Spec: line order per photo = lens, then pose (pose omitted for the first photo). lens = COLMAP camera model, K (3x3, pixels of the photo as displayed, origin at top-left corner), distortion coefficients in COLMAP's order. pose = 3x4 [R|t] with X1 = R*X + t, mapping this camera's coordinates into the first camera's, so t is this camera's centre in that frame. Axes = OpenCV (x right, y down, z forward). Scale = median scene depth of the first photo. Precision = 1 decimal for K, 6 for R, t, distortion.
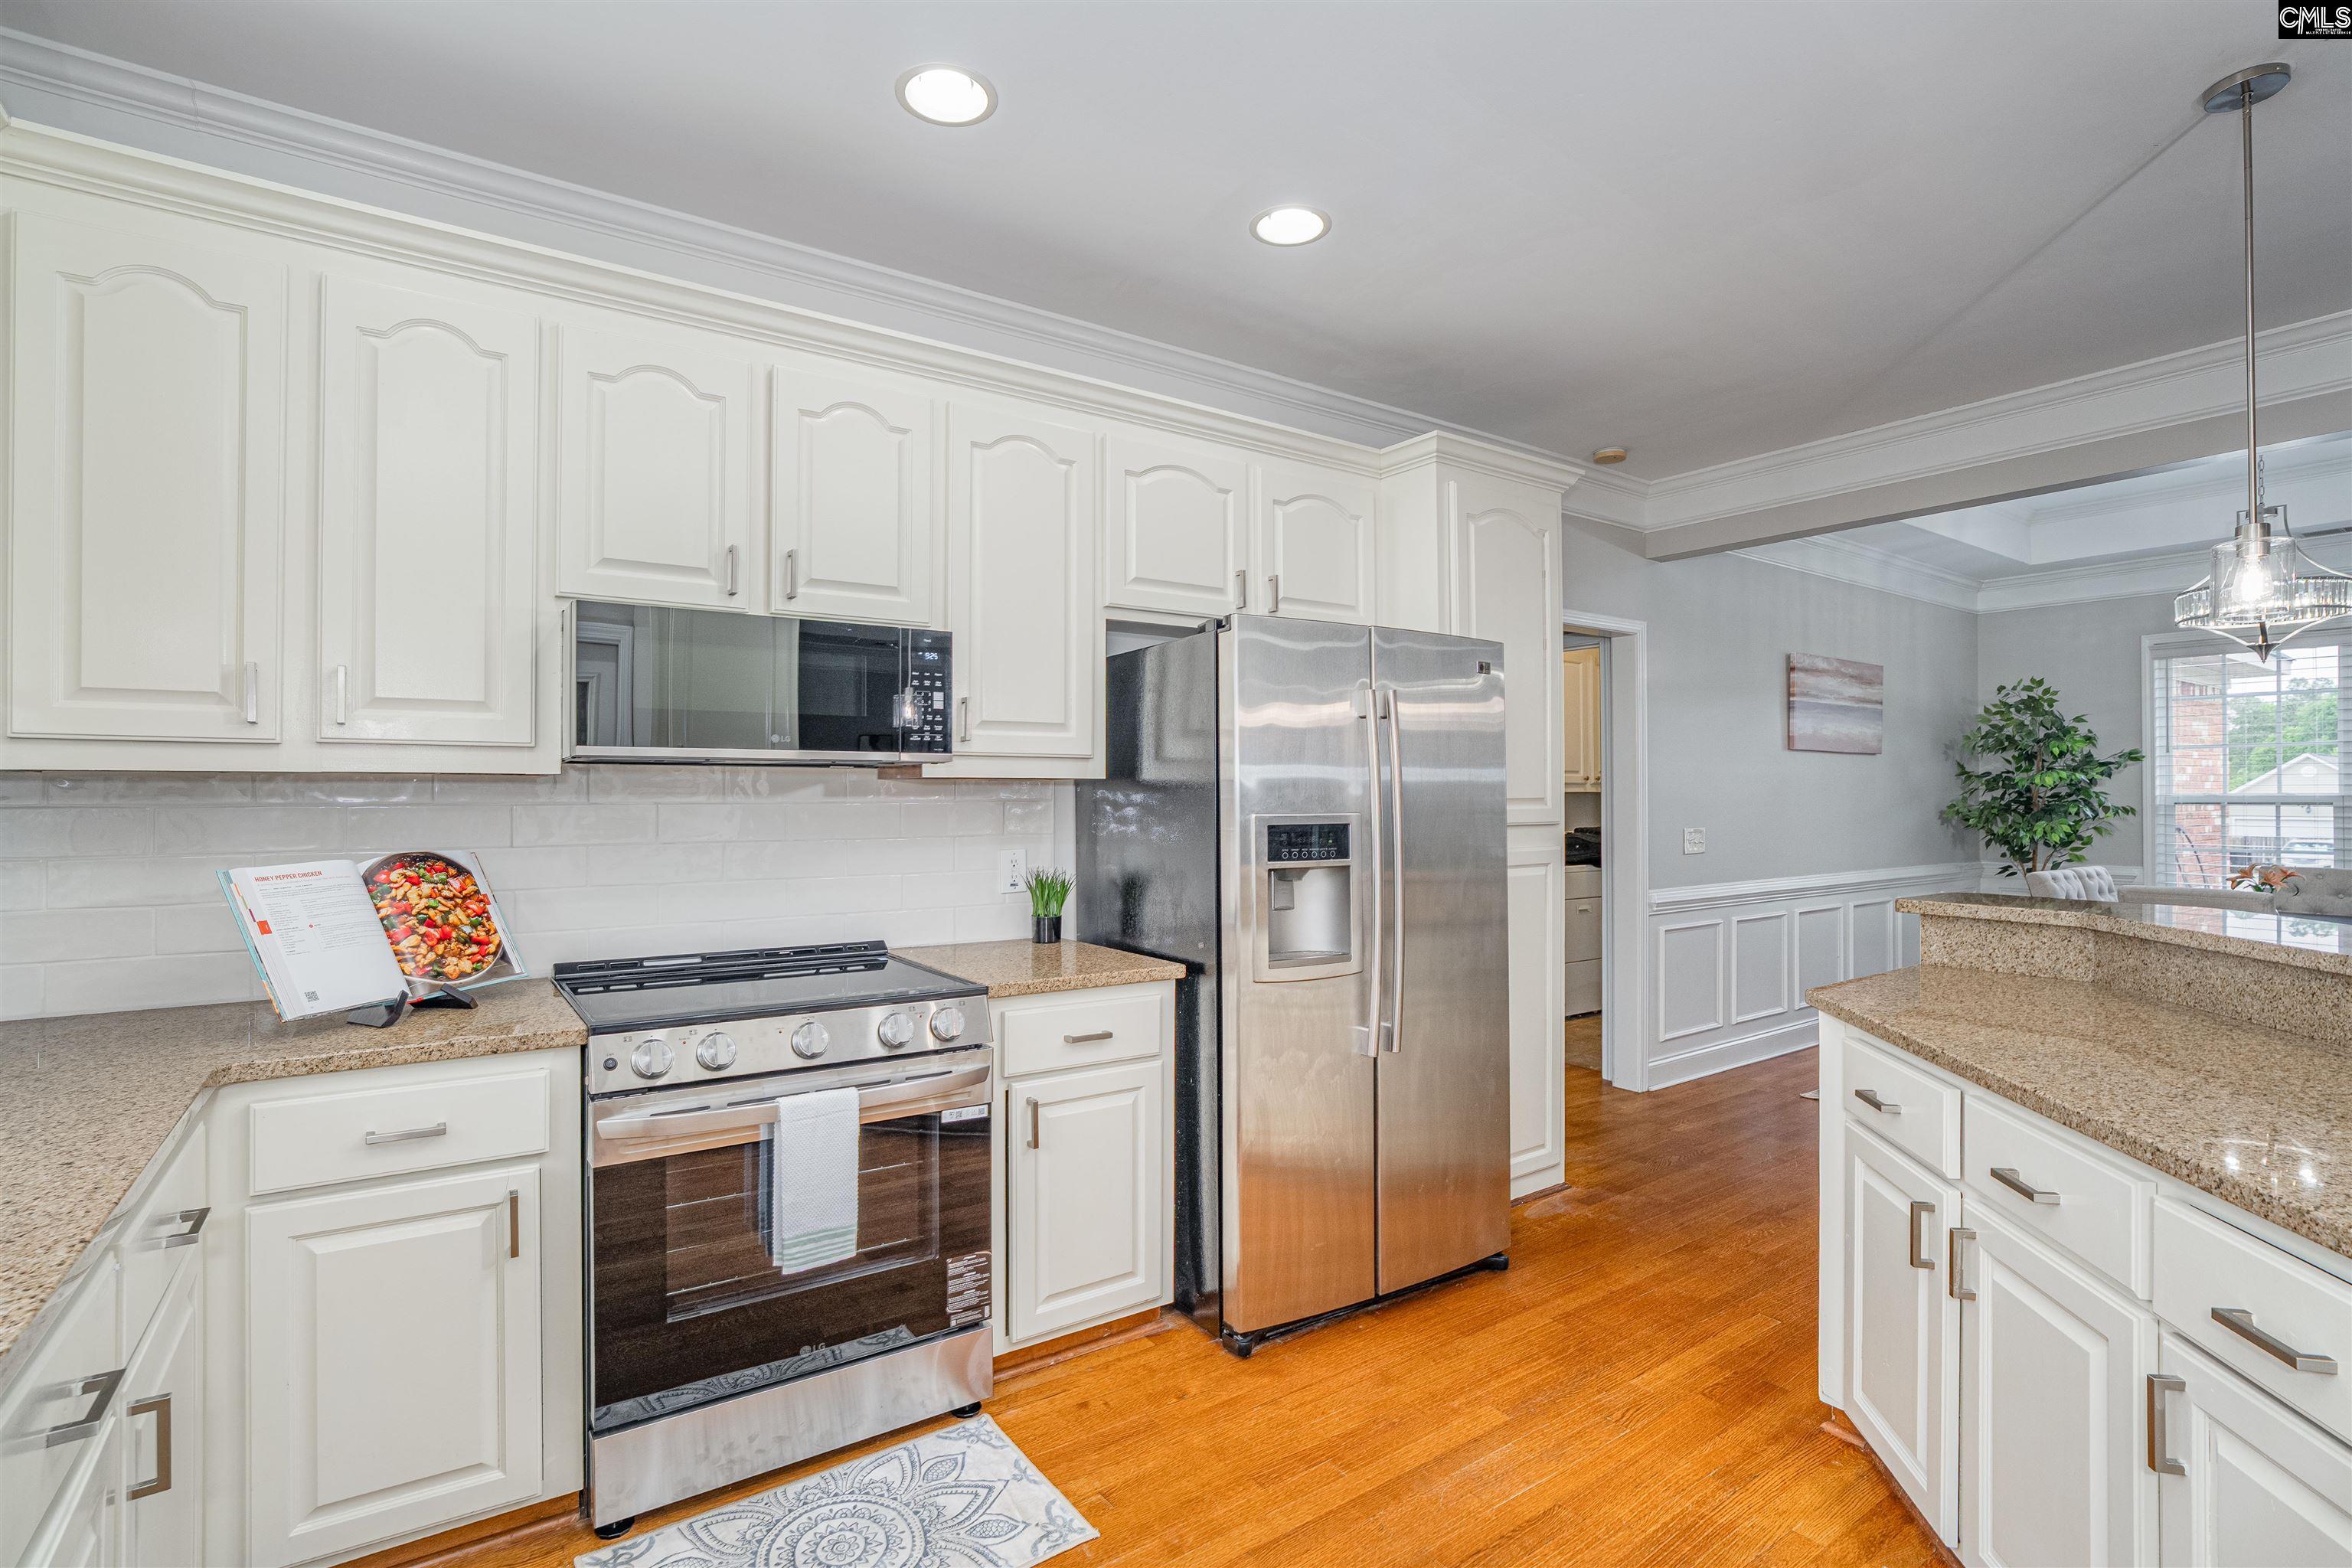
lens RADIAL K [[1074.5, 0, 1169.4], [0, 1074.5, 782.1], [0, 0, 1]] dist [-0.032195, -0.000570]
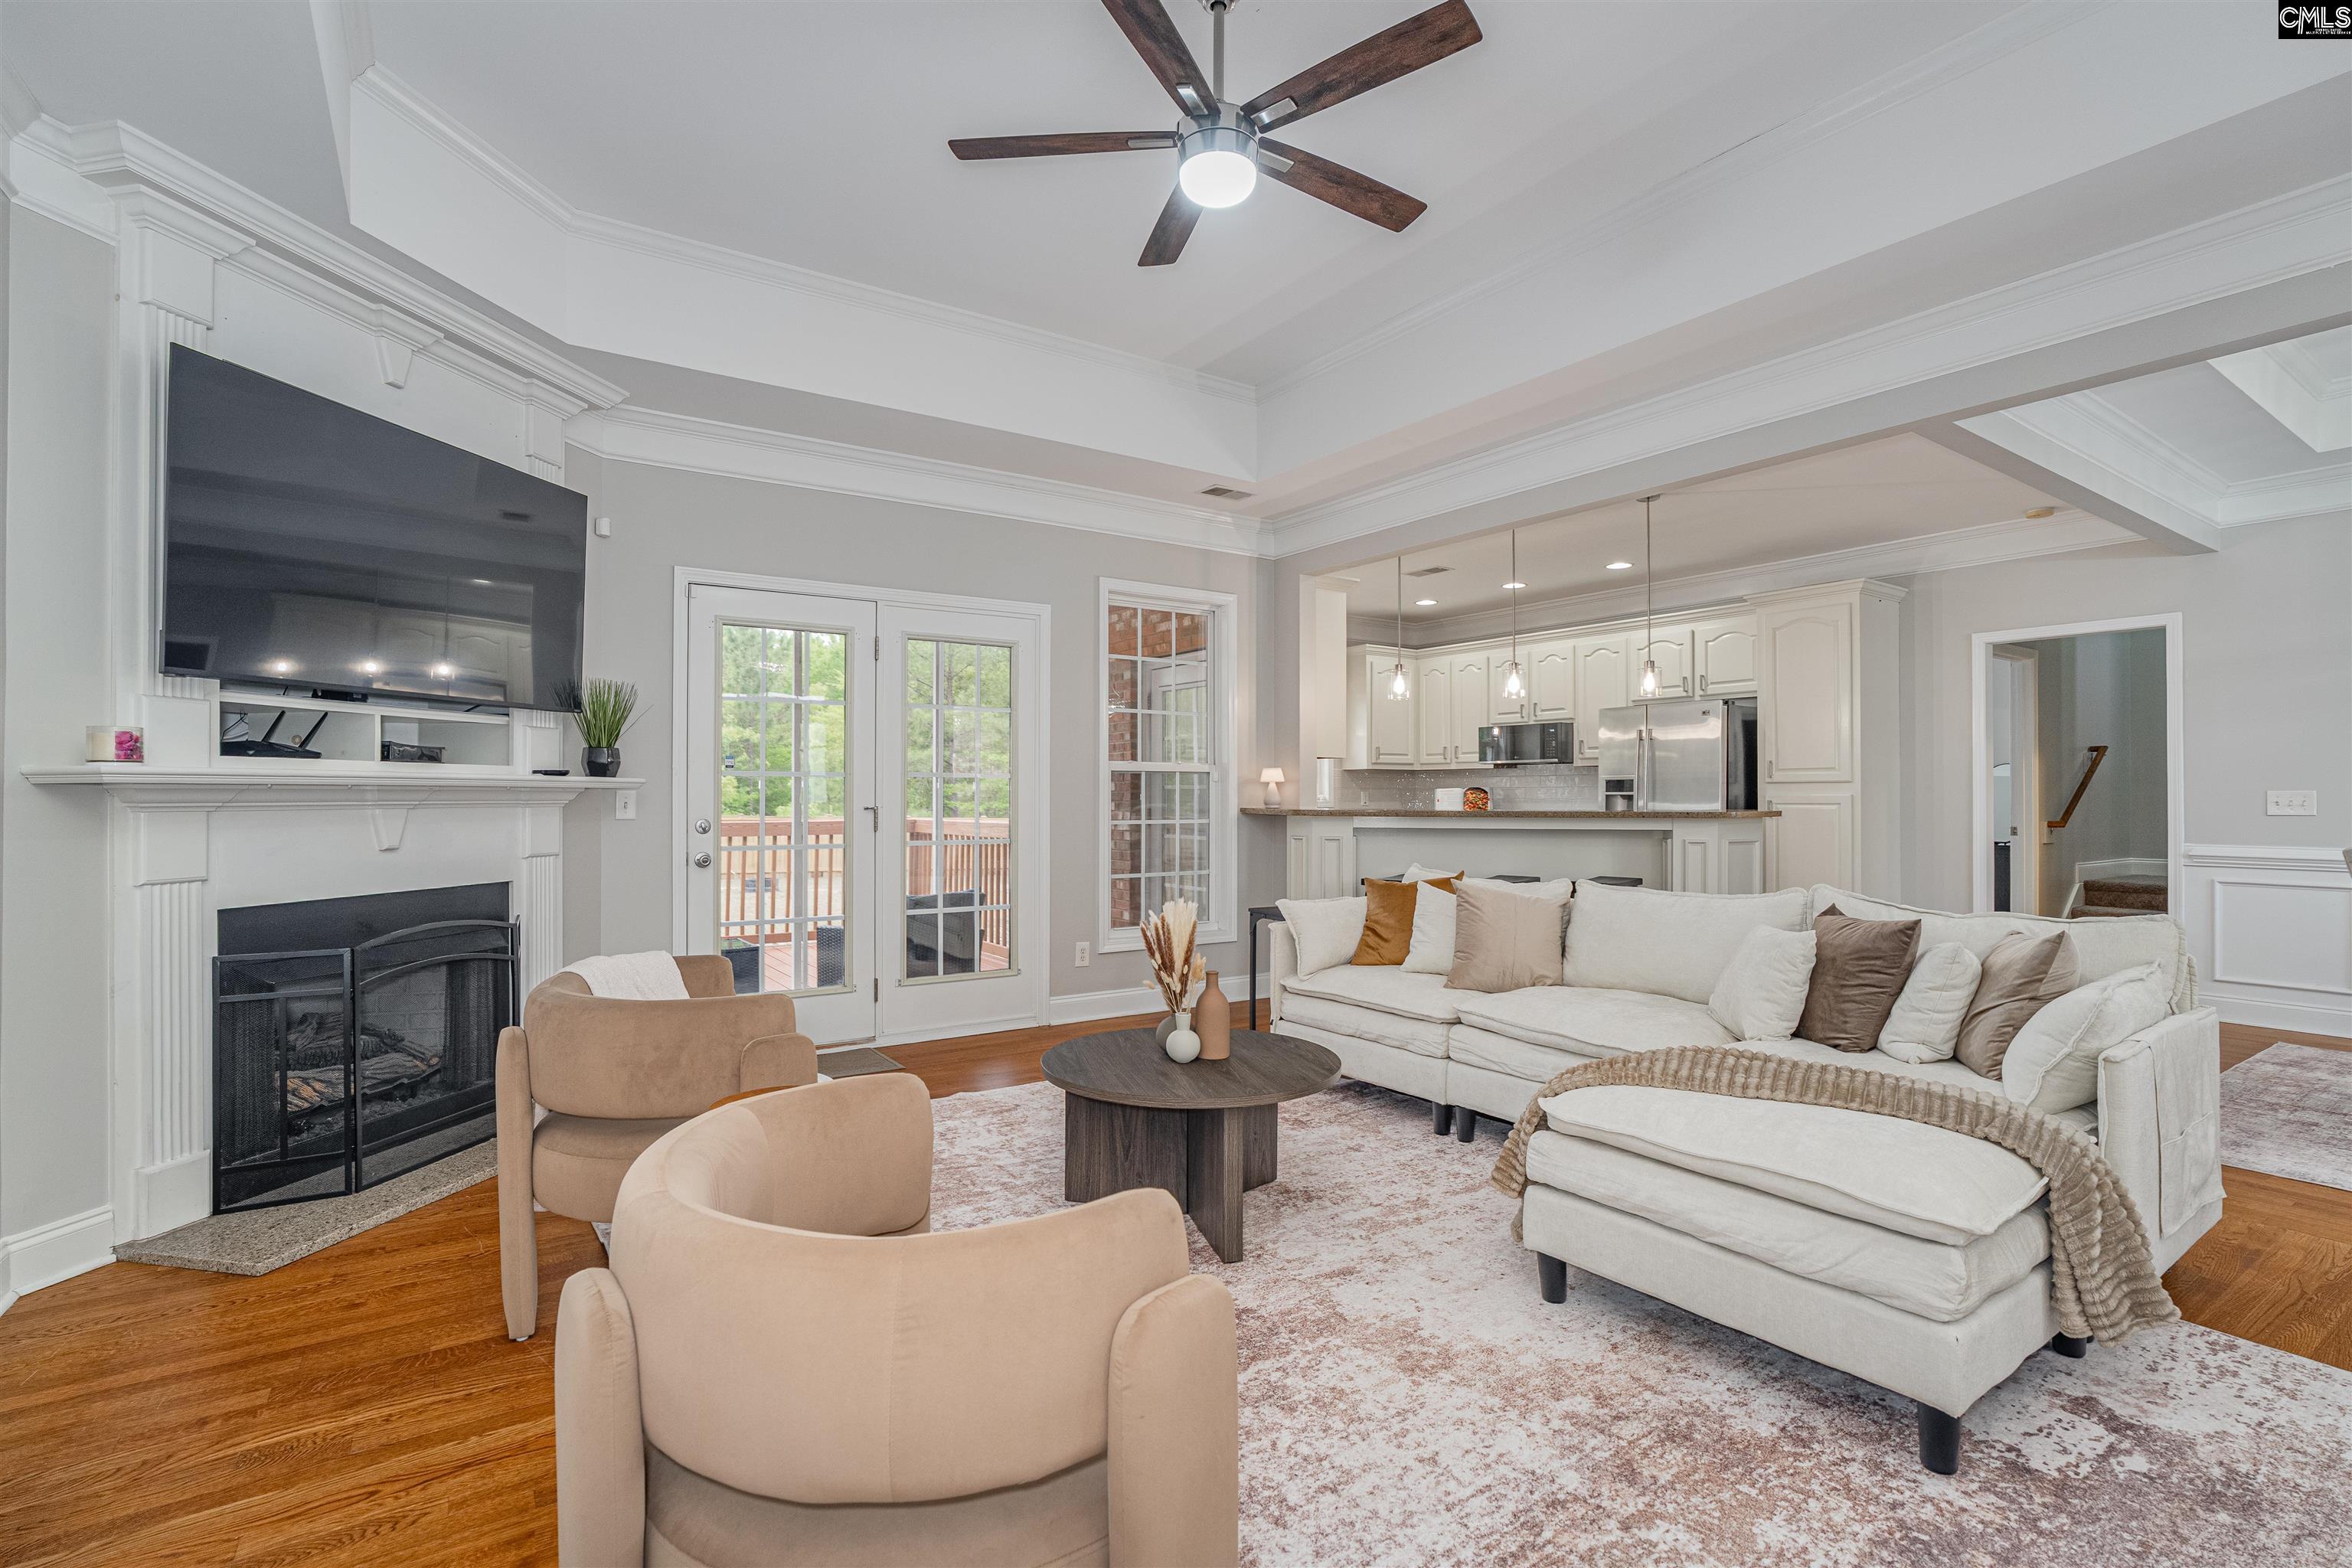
lens RADIAL K [[1074.5, 0, 1172.0], [0, 1074.5, 788.0], [0, 0, 1]] dist [-0.032195, -0.000570]
pose [[0.003277, -0.008819, -0.999956, 3.537343], [0.010685, 0.999904, -0.008783, 0.090570], [0.999938, -0.010656, 0.003371, -0.238487]]
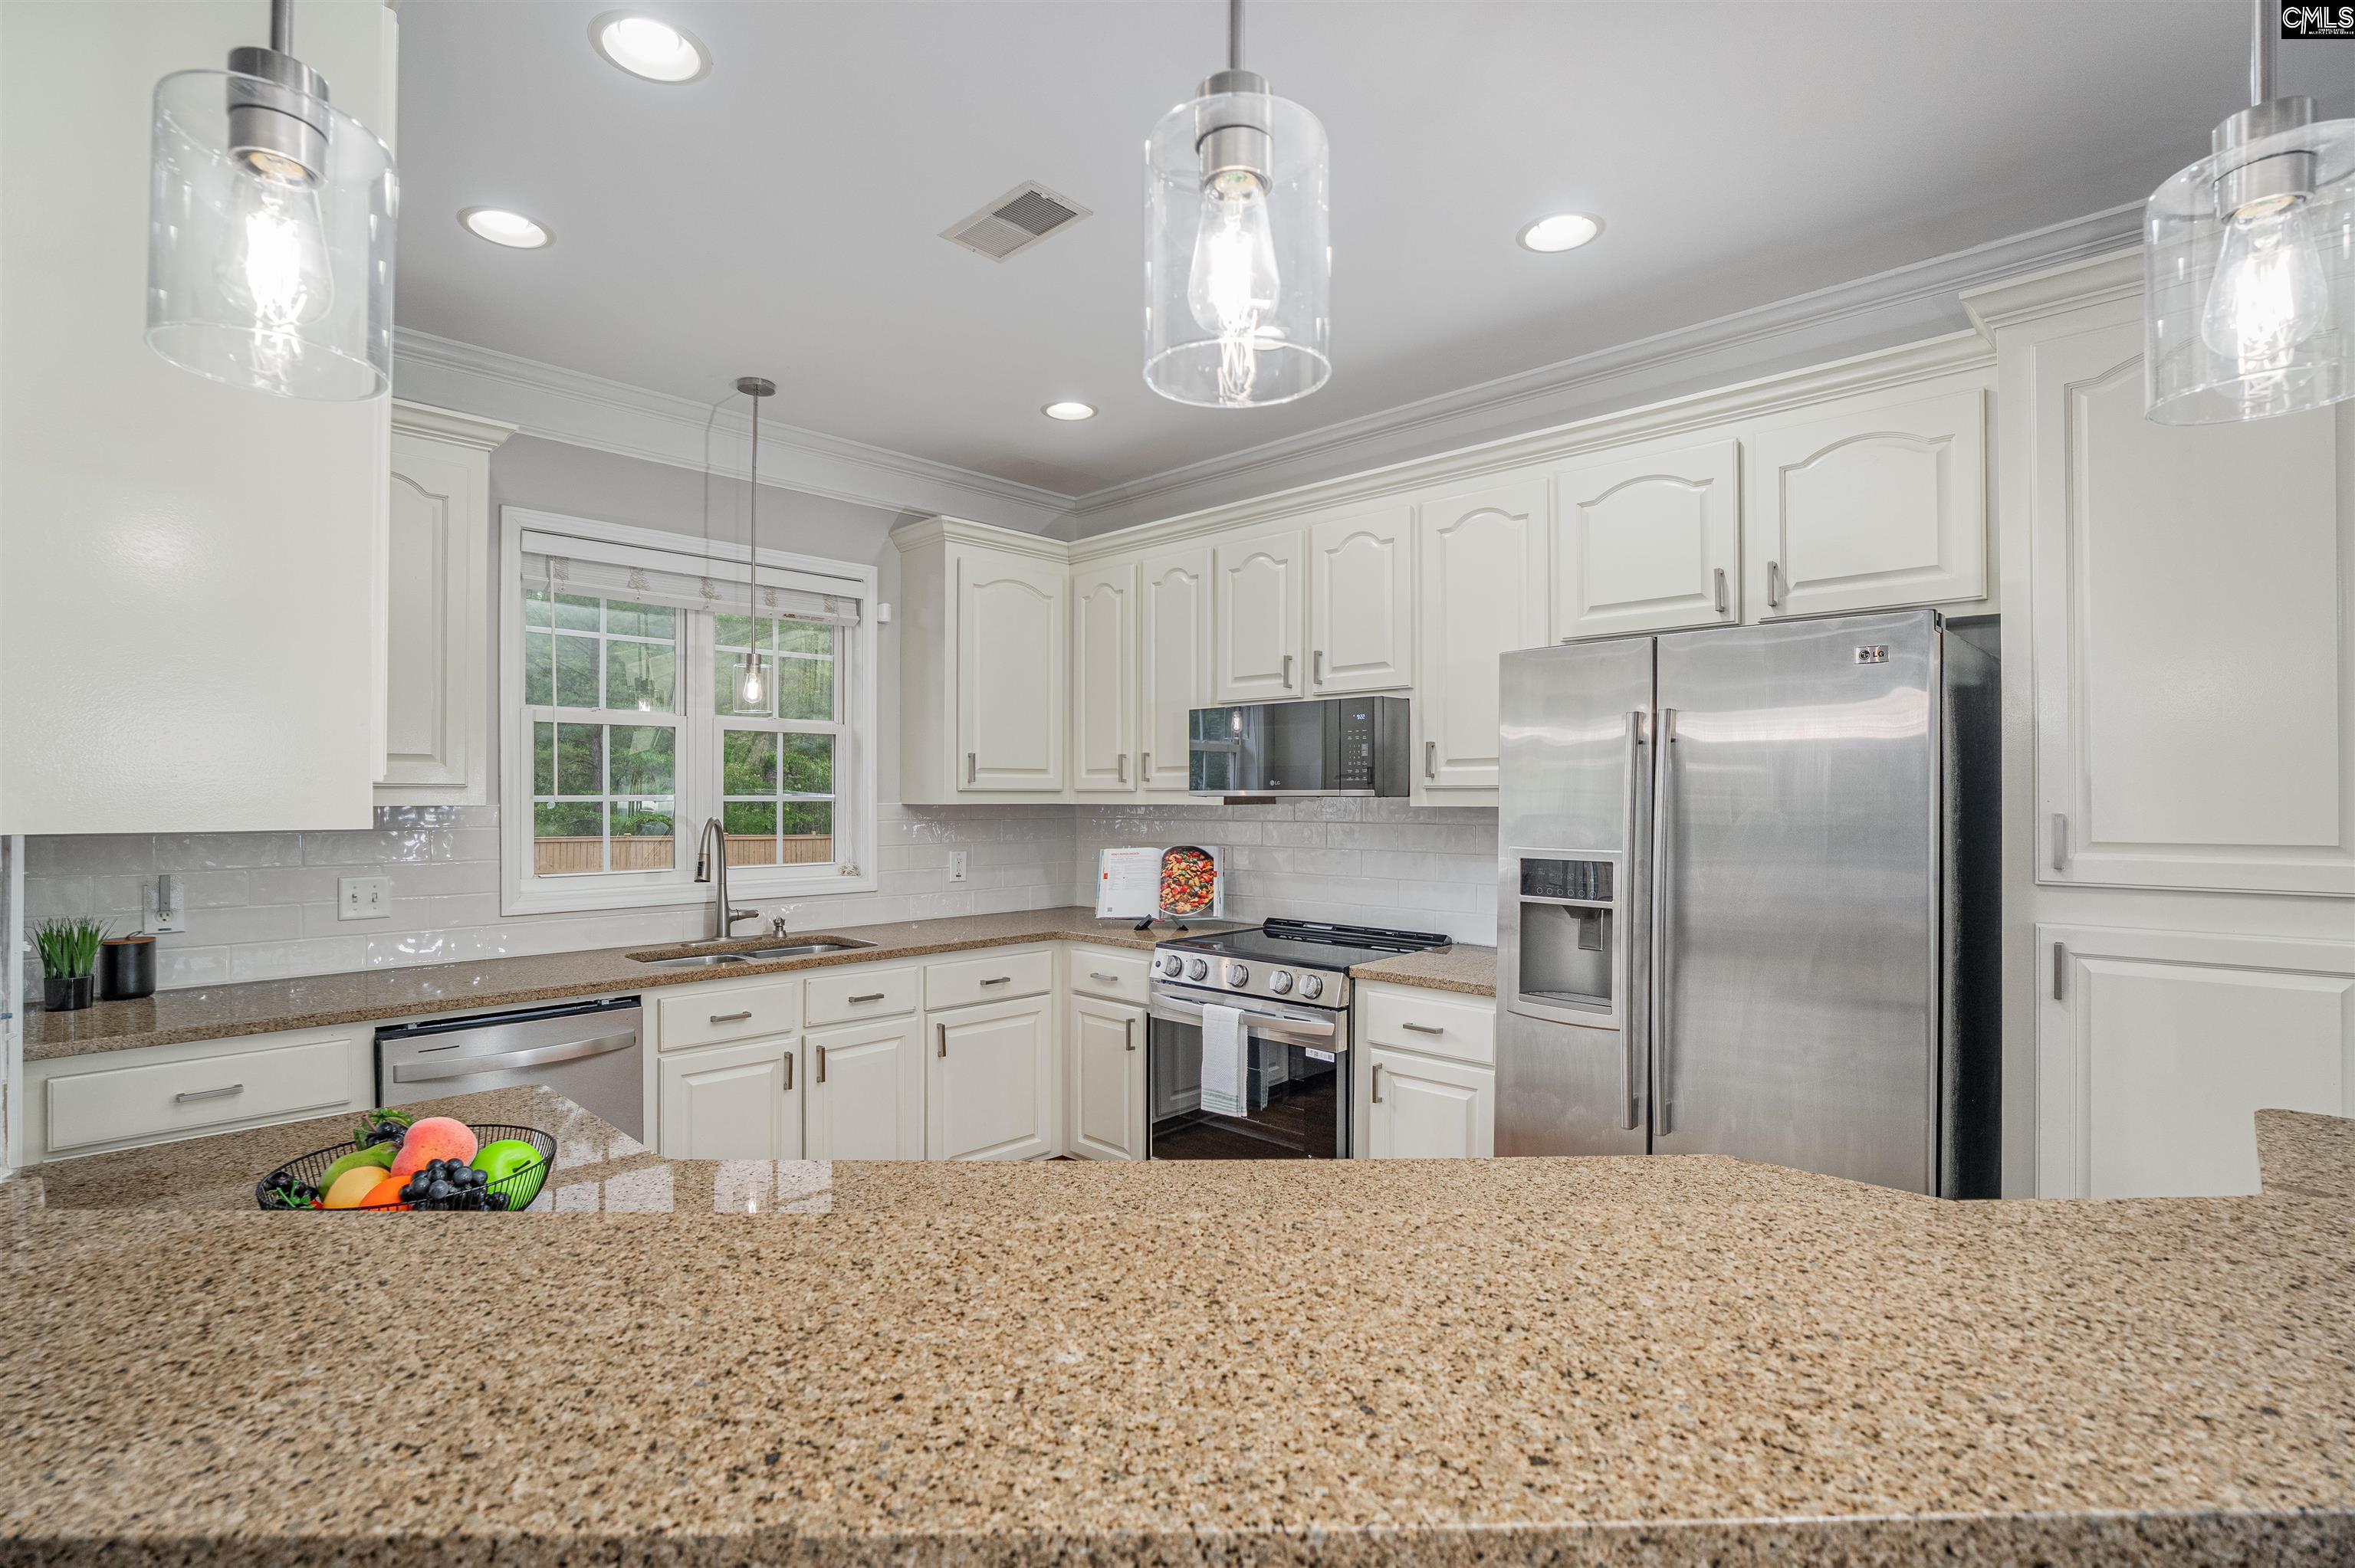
lens RADIAL K [[1075.7, 0, 1177.5], [0, 1075.7, 797.5], [0, 0, 1]] dist [-0.032195, -0.000570]
pose [[0.214101, -0.000352, -0.976811, 1.158163], [0.011105, 0.999936, 0.002074, -0.025636], [0.976748, -0.011292, 0.214092, 0.552011]]
